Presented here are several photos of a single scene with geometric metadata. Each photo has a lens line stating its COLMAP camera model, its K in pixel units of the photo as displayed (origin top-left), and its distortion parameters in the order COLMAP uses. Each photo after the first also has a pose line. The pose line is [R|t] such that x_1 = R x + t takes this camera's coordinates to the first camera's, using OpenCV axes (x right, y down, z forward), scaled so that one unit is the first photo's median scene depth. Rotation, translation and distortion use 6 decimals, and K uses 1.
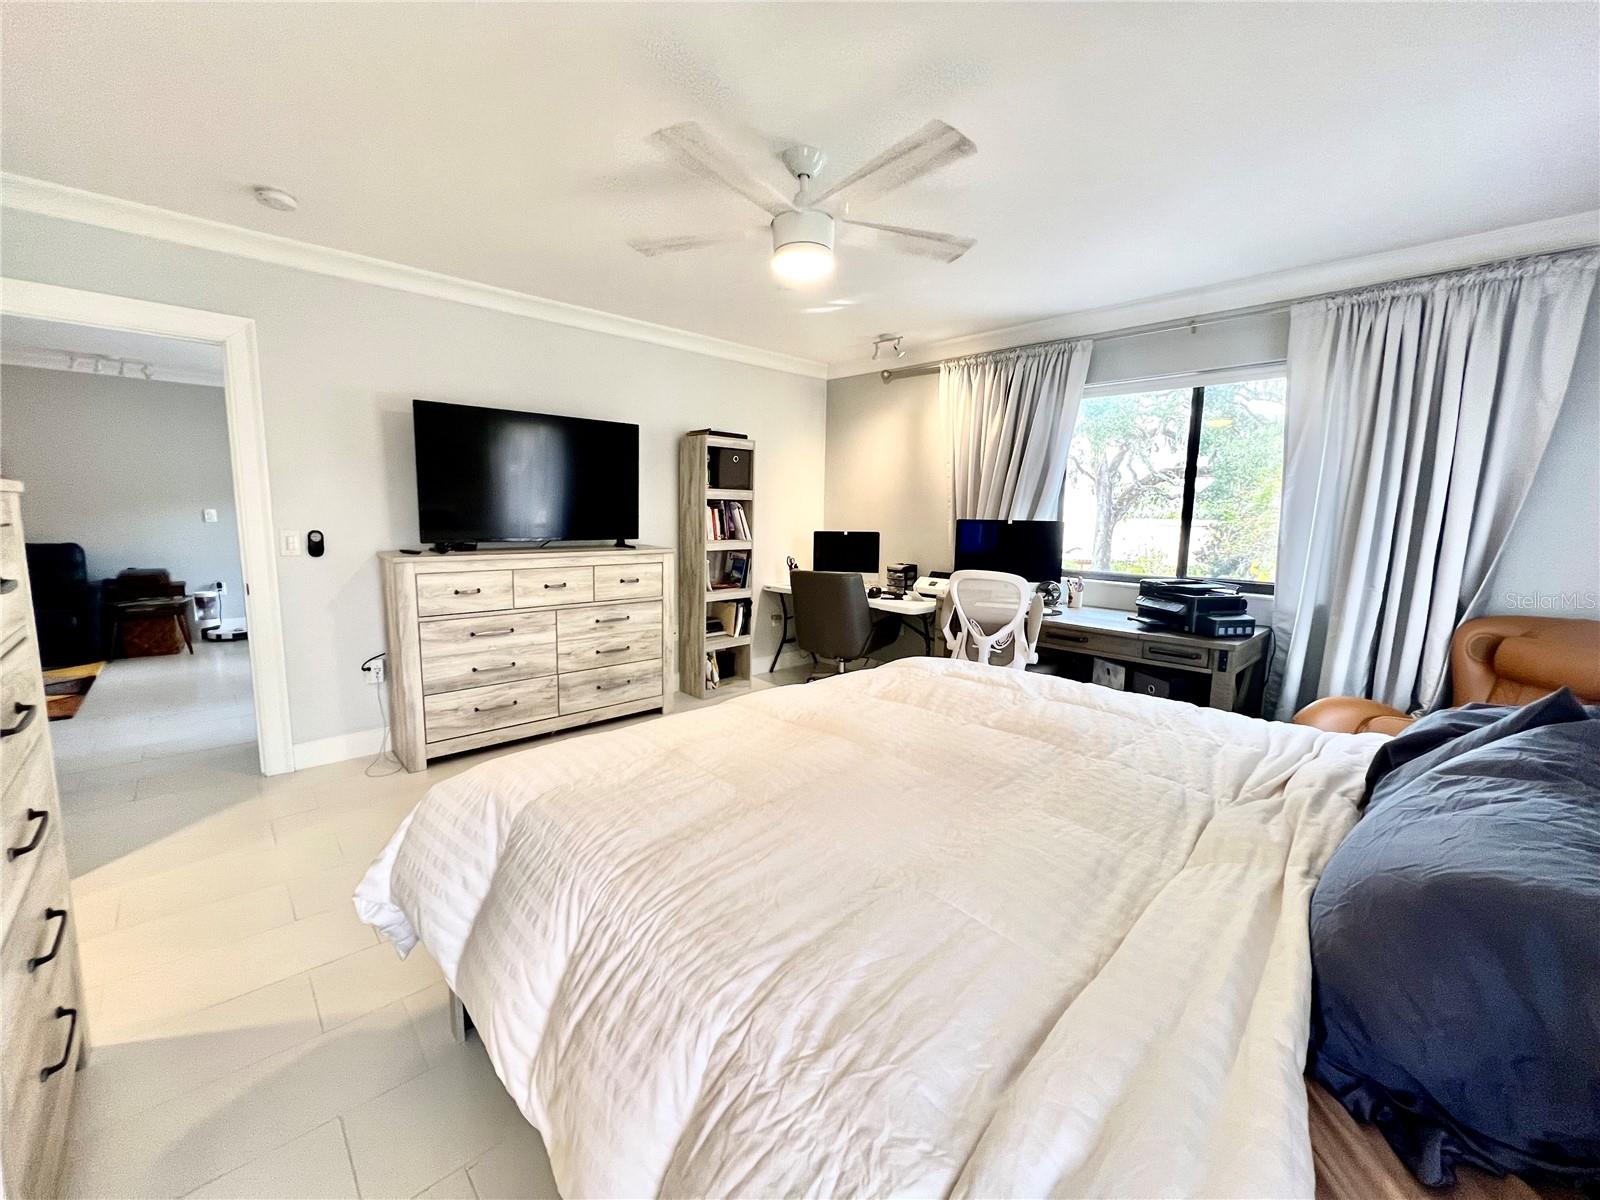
lens RADIAL K [[637.0, 0, 800.0], [0, 637.0, 600.0], [0, 0, 1]] dist [-0.011392, 0.000355]
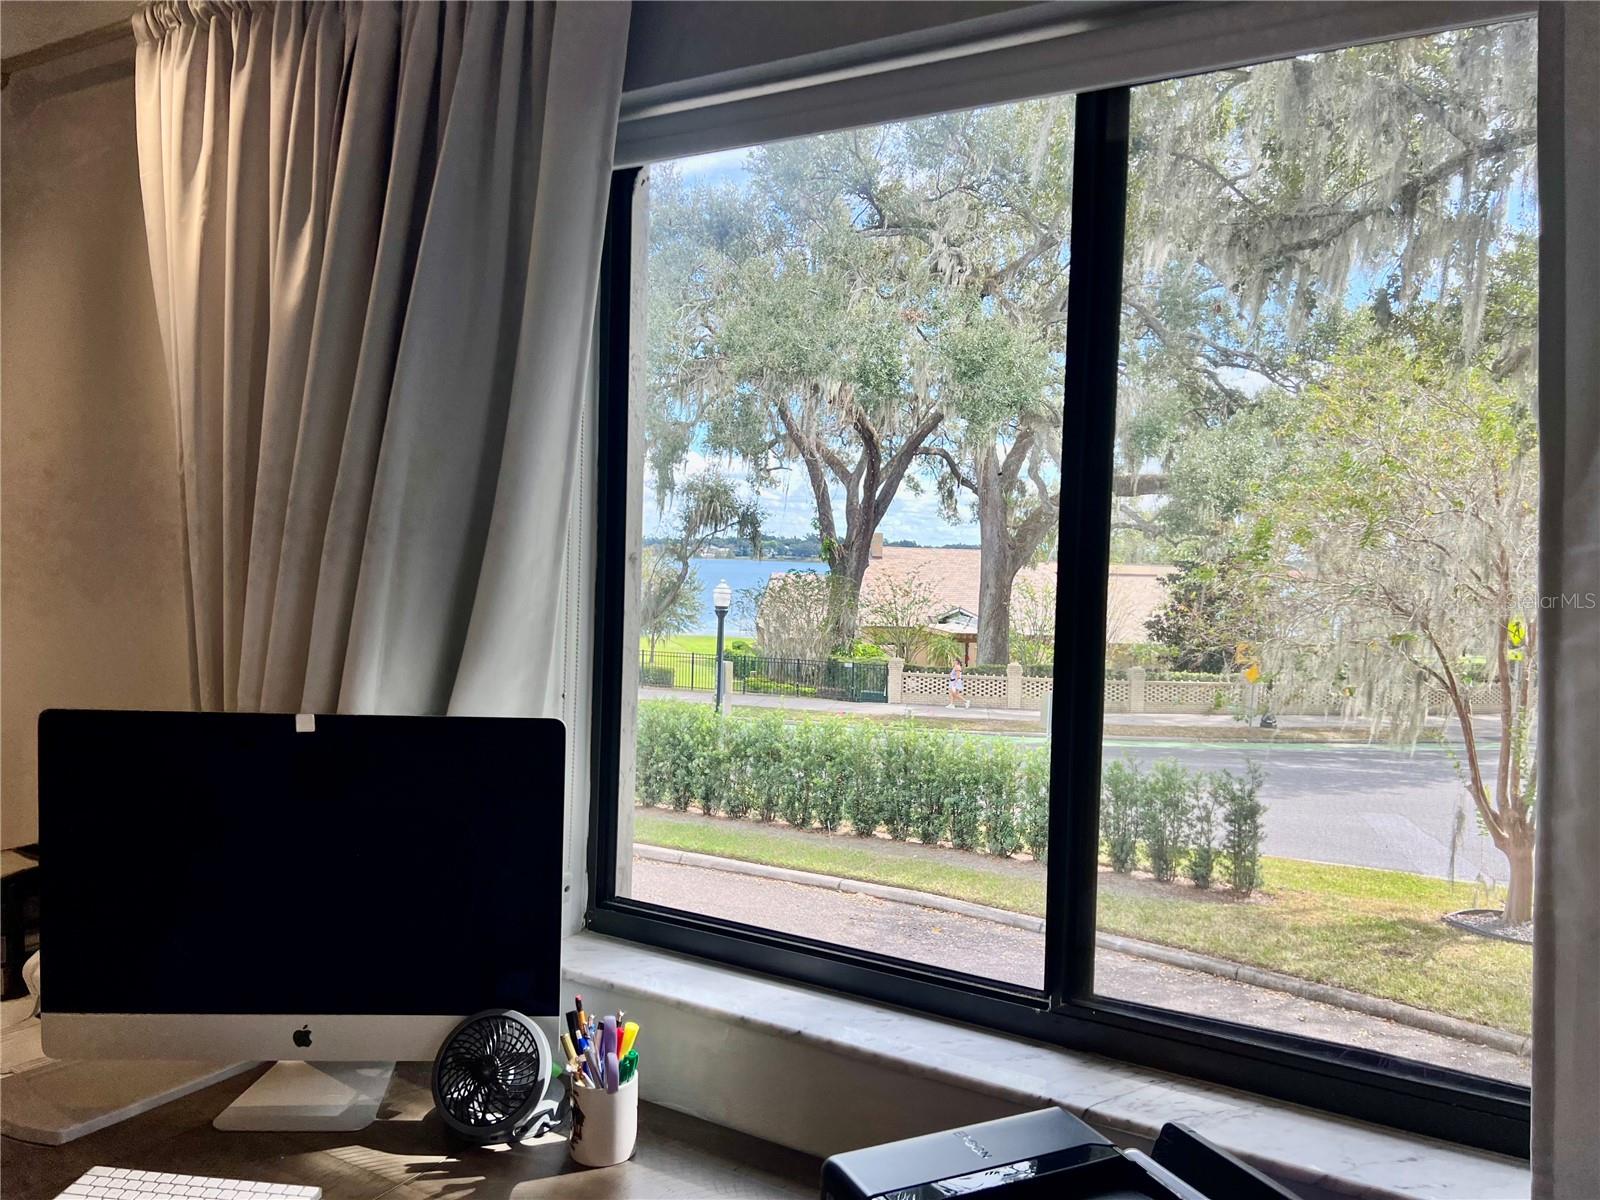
lens RADIAL K [[1197.5, 0, 800.0], [0, 1197.5, 600.0], [0, 0, 1]] dist [0.005895, 0.000735]
pose [[0.962701, 0.002755, 0.270555, 0.411310], [0.021342, 0.996059, -0.086083, -0.134898], [-0.269726, 0.088646, 0.958848, 0.647946]]
